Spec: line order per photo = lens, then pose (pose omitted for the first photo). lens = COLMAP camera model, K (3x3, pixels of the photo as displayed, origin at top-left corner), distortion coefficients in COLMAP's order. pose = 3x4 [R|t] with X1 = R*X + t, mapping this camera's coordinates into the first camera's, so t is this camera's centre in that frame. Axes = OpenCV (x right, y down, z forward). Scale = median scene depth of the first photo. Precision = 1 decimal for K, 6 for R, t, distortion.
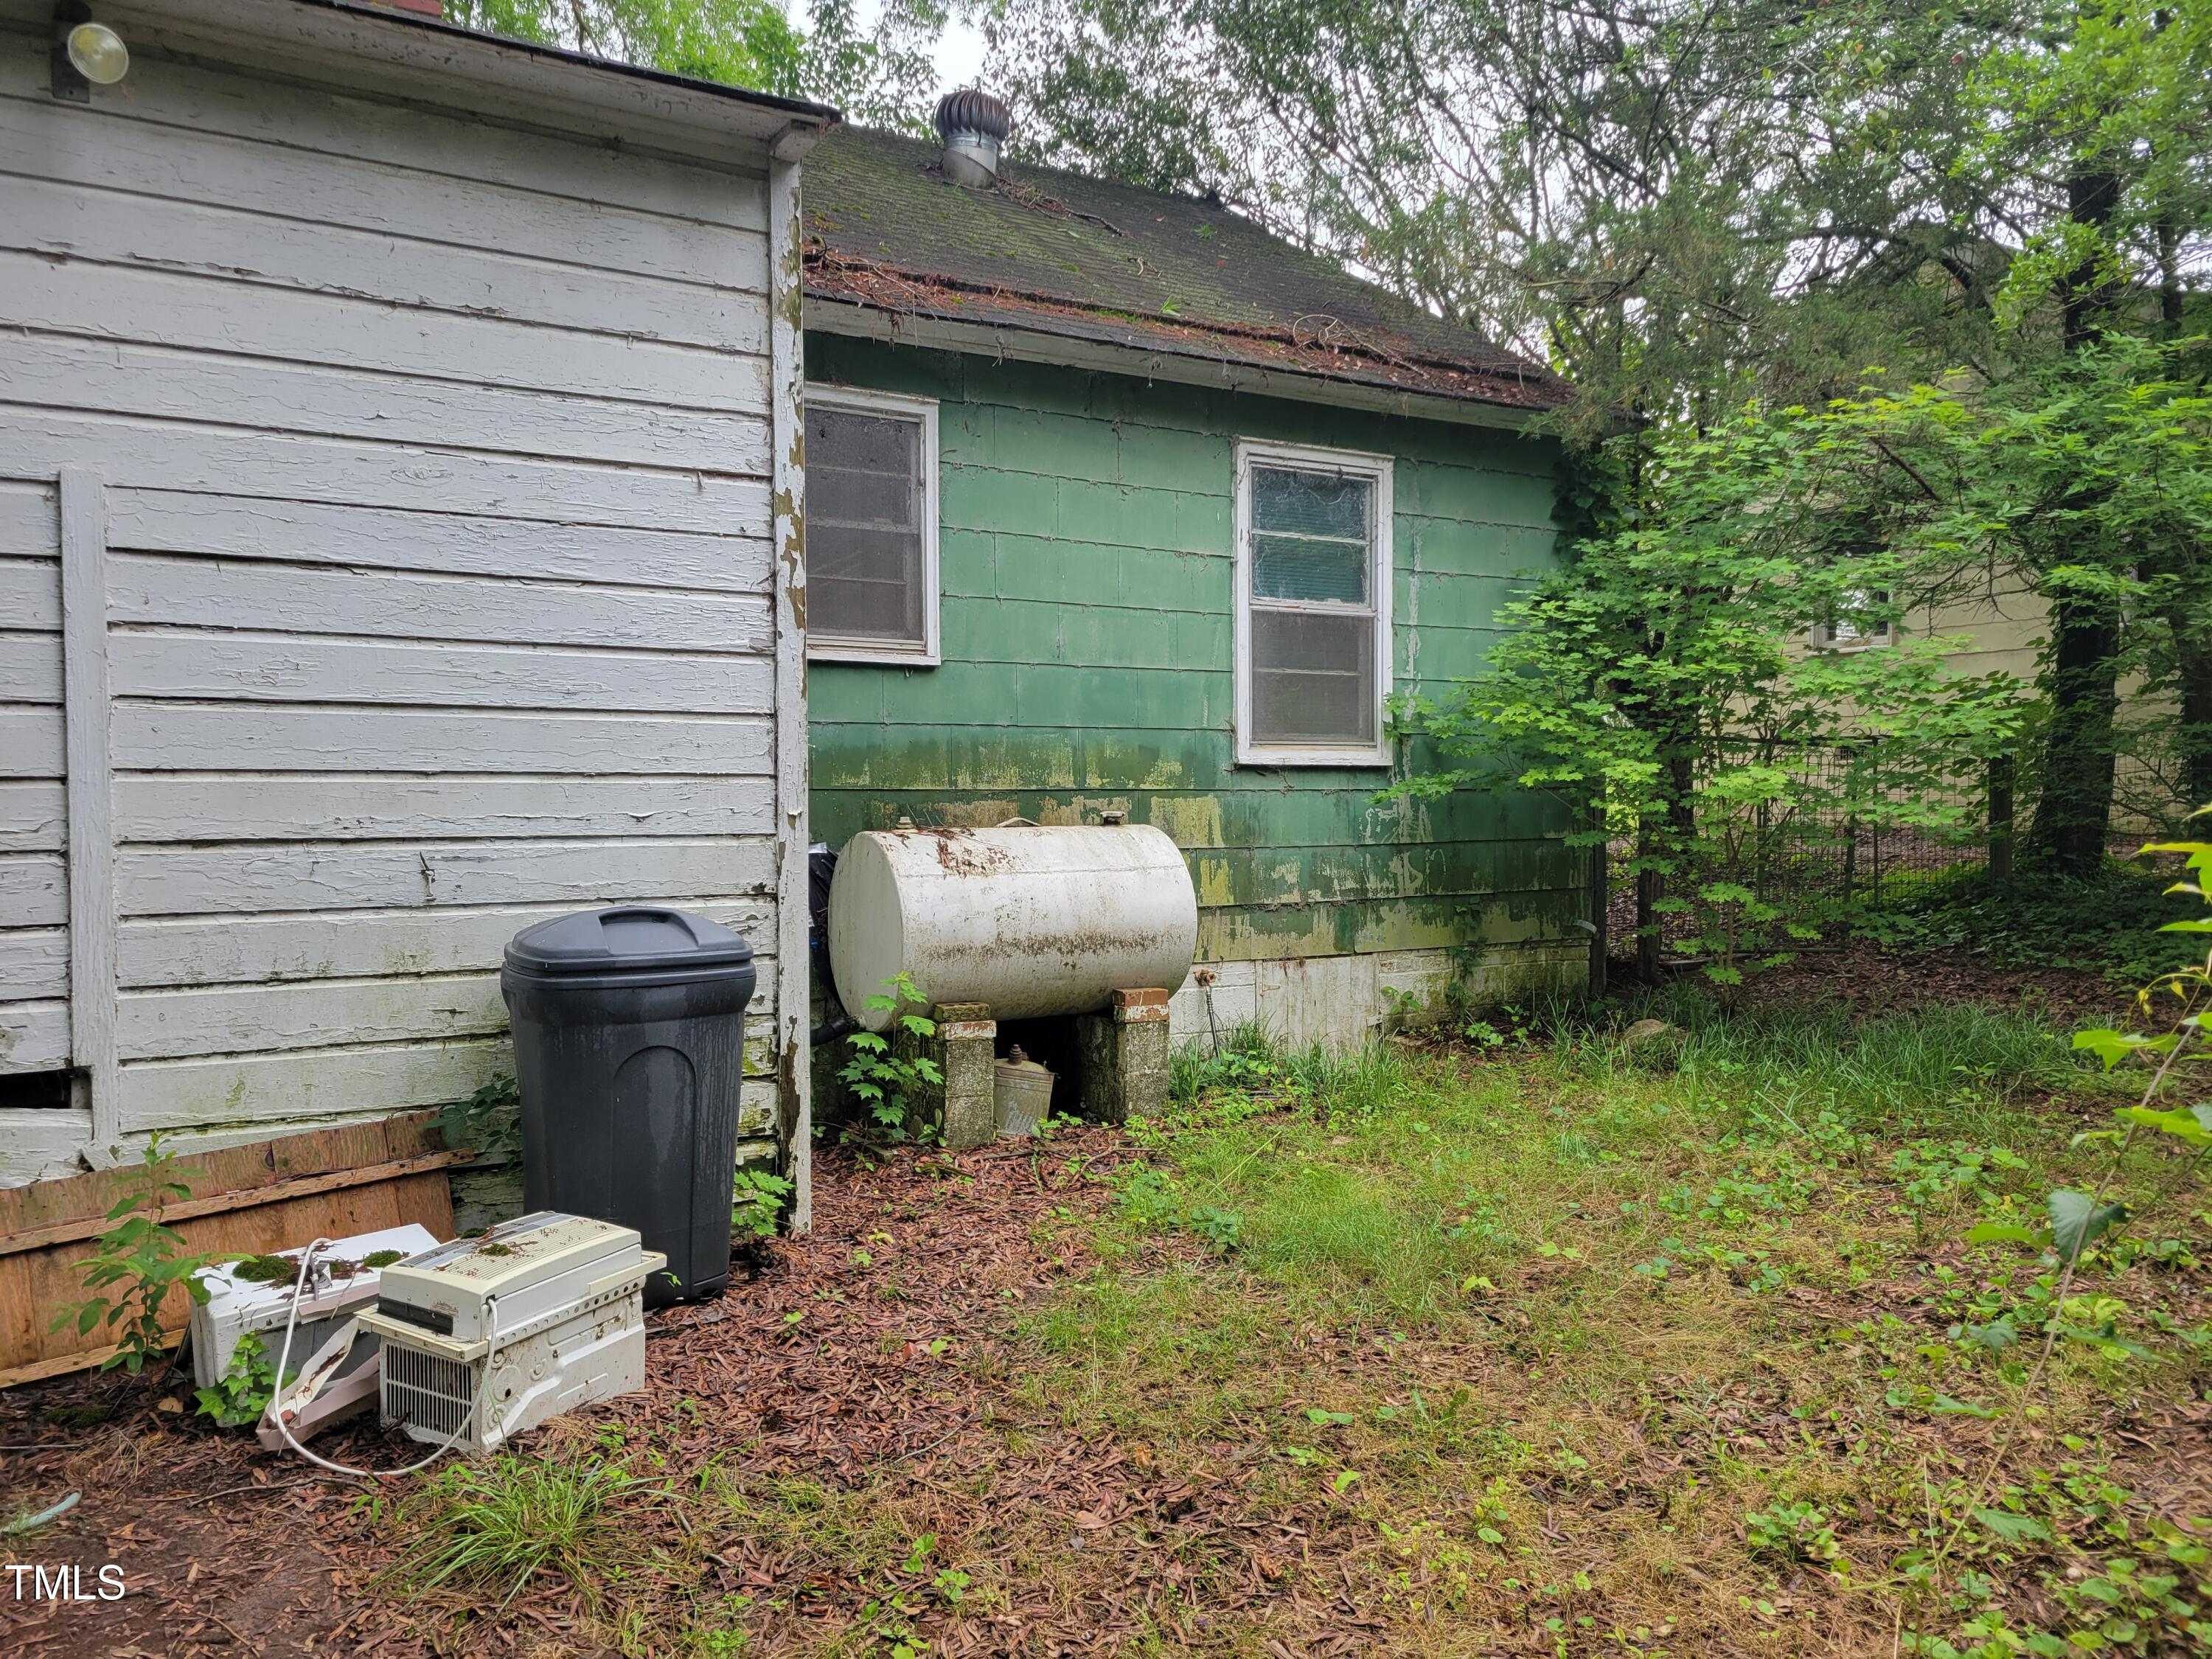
lens RADIAL K [[1642.0, 0, 1111.2], [0, 1642.0, 835.7], [0, 0, 1]] dist [0.070170, -0.046619]
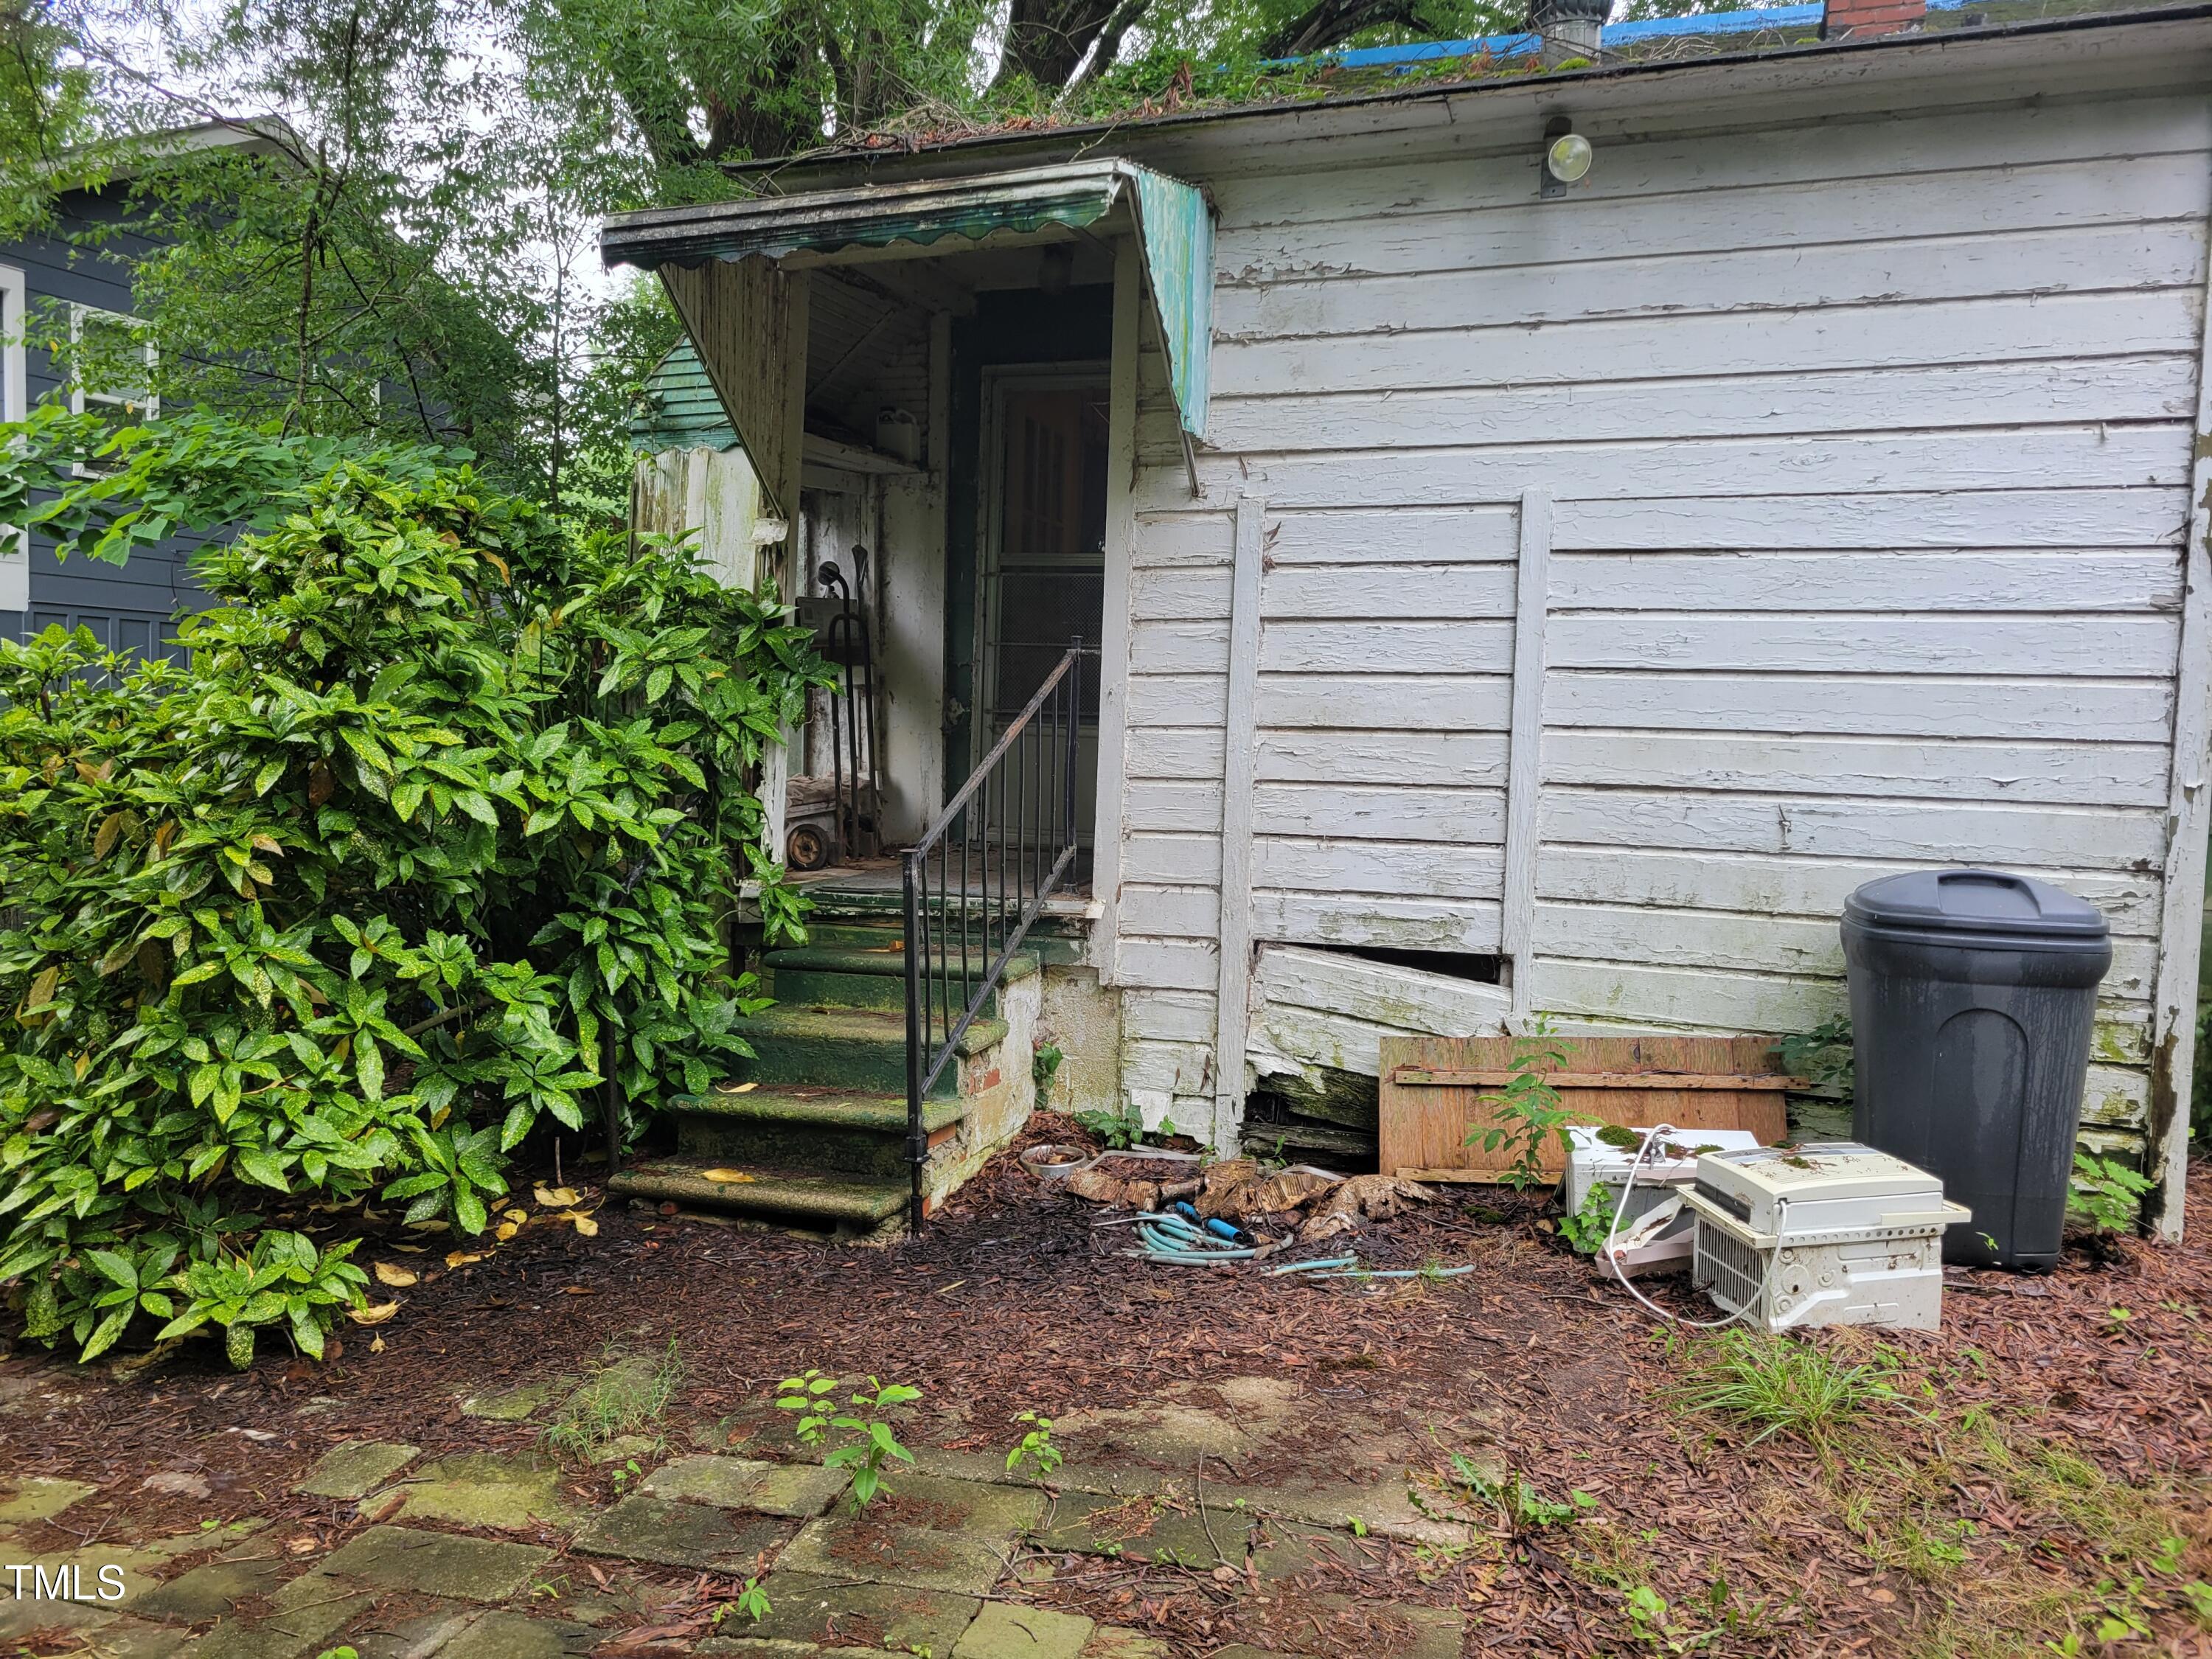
lens RADIAL K [[1656.7, 0, 1095.4], [0, 1656.7, 836.3], [0, 0, 1]] dist [0.068260, -0.051557]
pose [[0.657865, 0.071094, -0.749773, 0.123925], [-0.051777, 0.997449, 0.049149, -0.000114], [0.751354, 0.006488, 0.659867, -0.082433]]
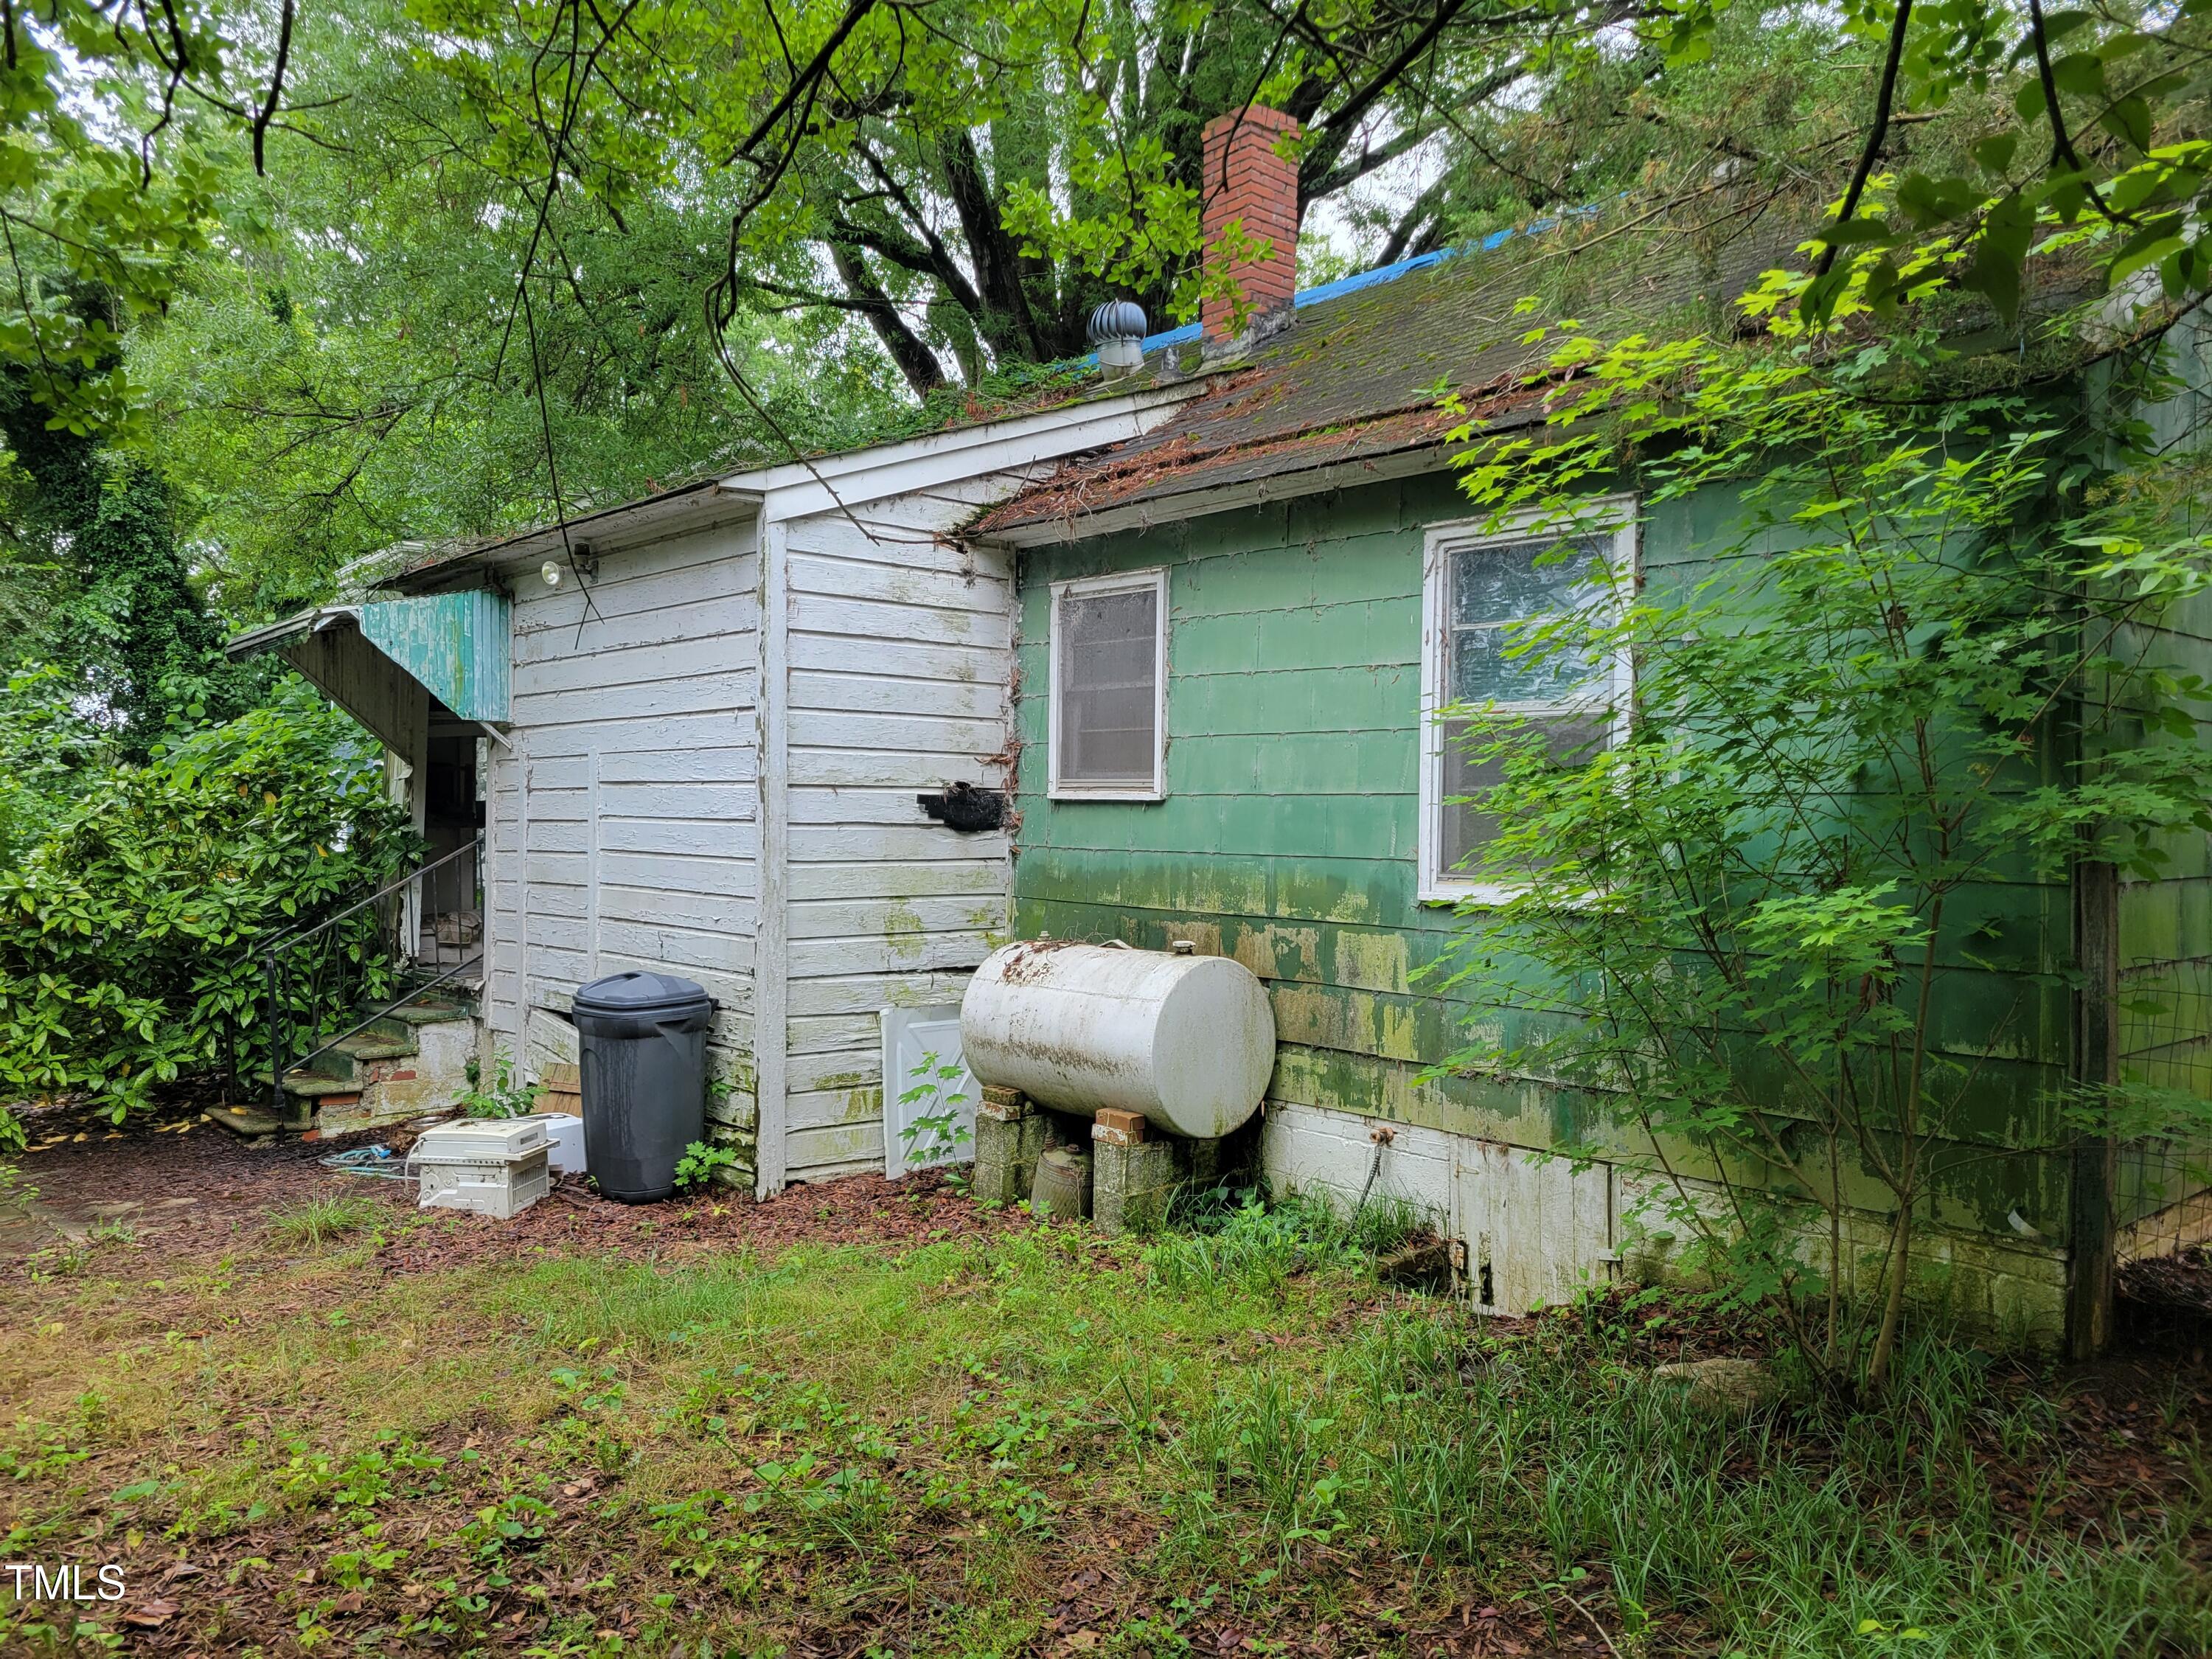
lens RADIAL K [[1656.7, 0, 1095.4], [0, 1656.7, 836.3], [0, 0, 1]] dist [0.068260, -0.051557]
pose [[0.189998, 0.022269, -0.981532, 1.519558], [-0.033601, 0.999305, 0.016168, -0.144036], [0.981209, 0.029908, 0.190614, 1.113927]]
